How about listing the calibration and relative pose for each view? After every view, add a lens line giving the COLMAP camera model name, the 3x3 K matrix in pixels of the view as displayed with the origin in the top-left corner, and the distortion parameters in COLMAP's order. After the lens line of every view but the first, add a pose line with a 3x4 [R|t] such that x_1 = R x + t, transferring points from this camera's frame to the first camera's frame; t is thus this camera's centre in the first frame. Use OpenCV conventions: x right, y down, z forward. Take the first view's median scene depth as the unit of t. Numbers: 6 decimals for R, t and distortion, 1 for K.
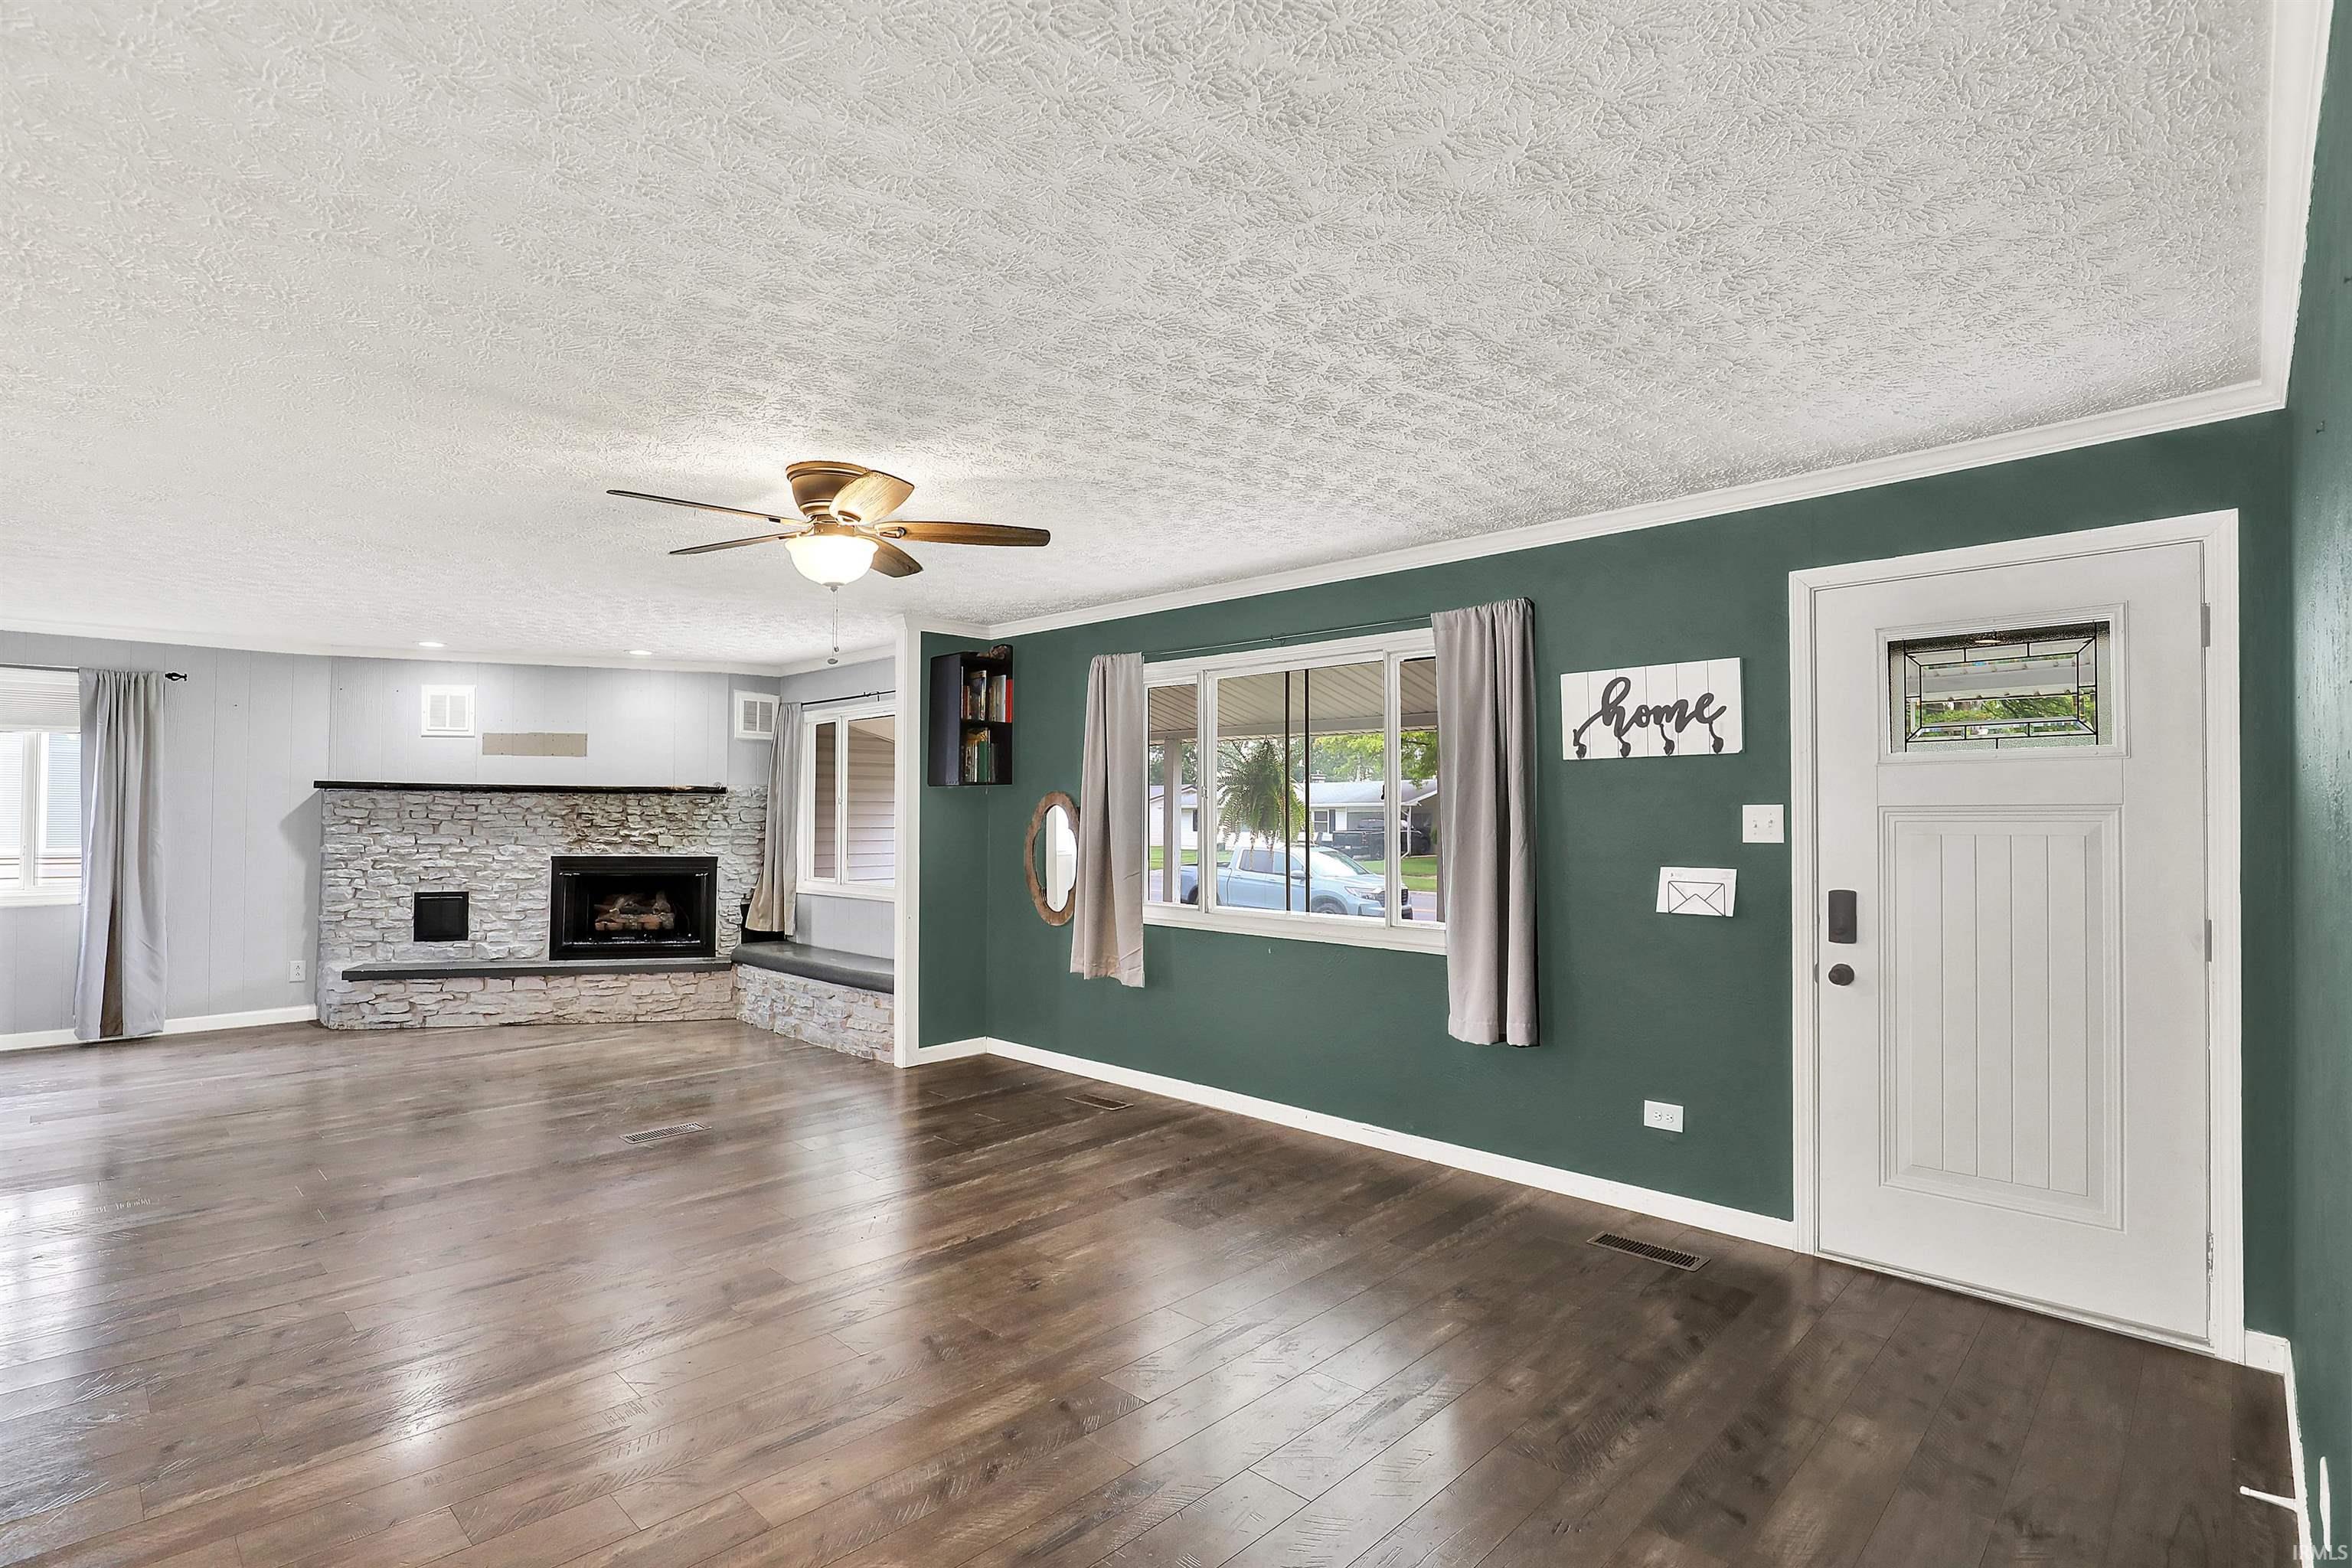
lens RADIAL K [[1126.1, 0, 1176.0], [0, 1126.1, 784.0], [0, 0, 1]] dist [-0.002066, -0.000076]
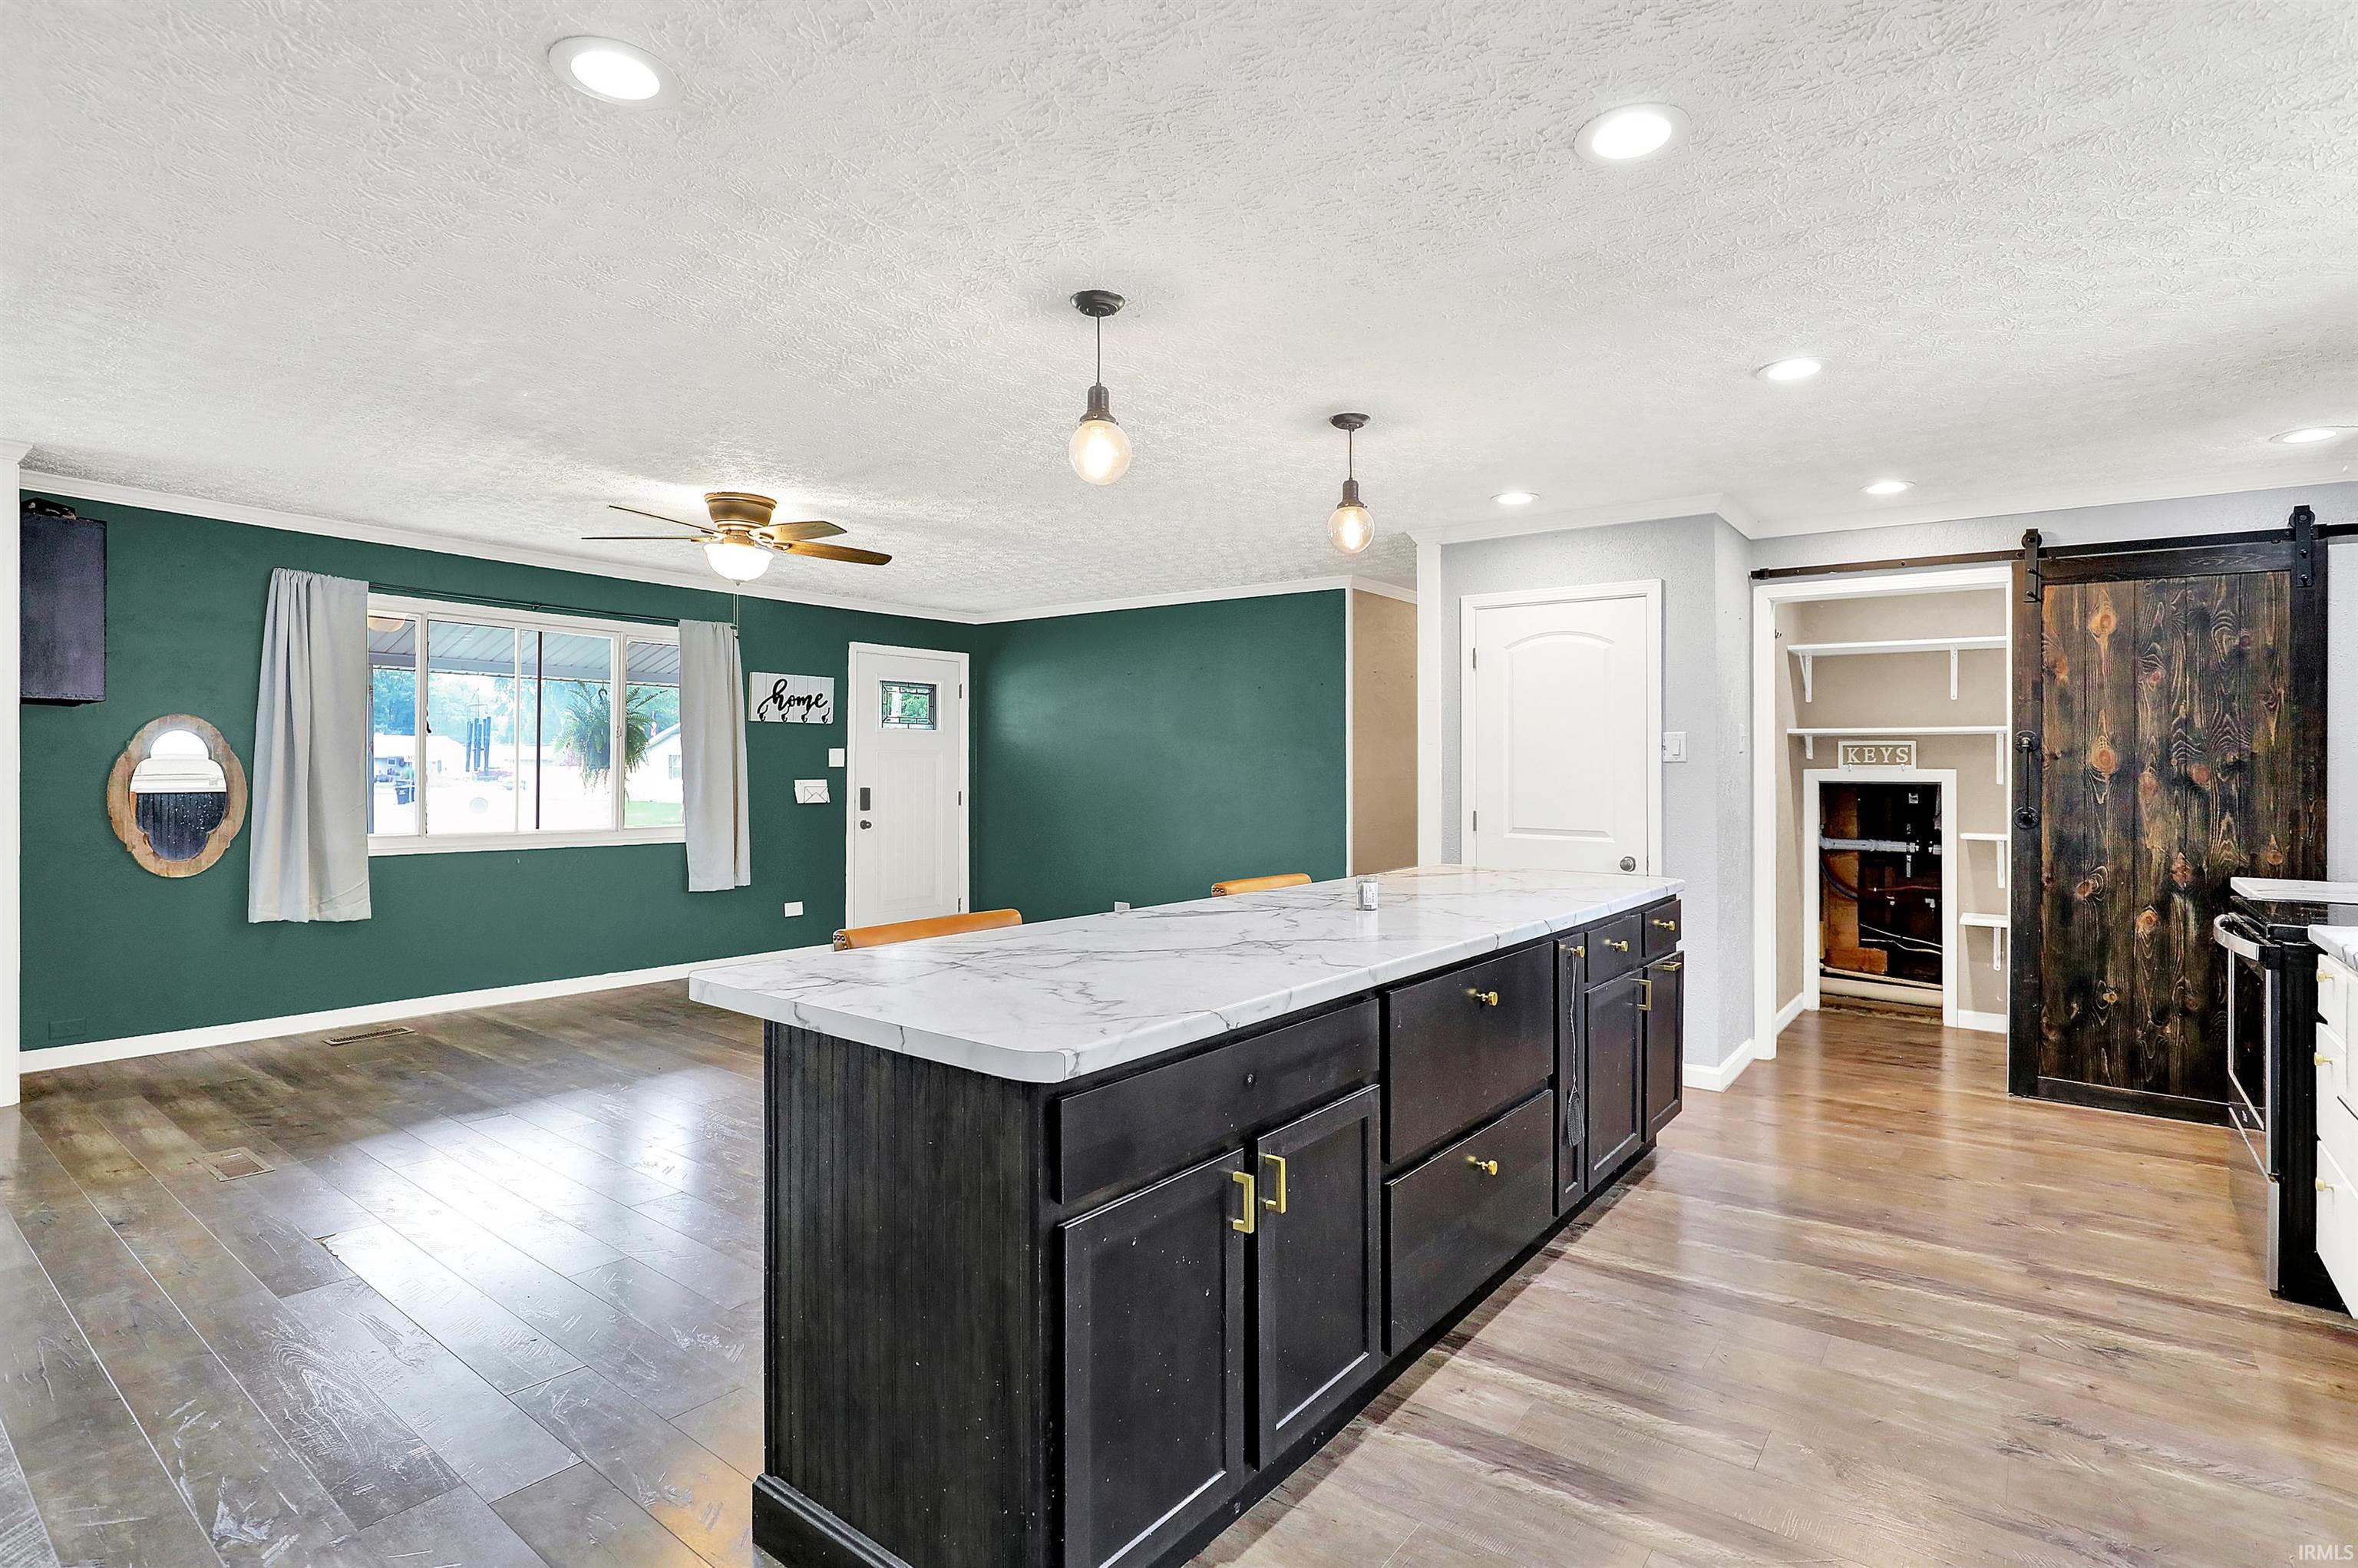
lens RADIAL K [[1128.9, 0, 1179.0], [0, 1128.9, 784.0], [0, 0, 1]] dist [-0.002066, -0.000076]
pose [[-0.104151, -0.002845, 0.994557, -1.574833], [-0.017895, 0.999839, 0.000986, 0.067698], [-0.994400, -0.017695, -0.104185, 0.555051]]
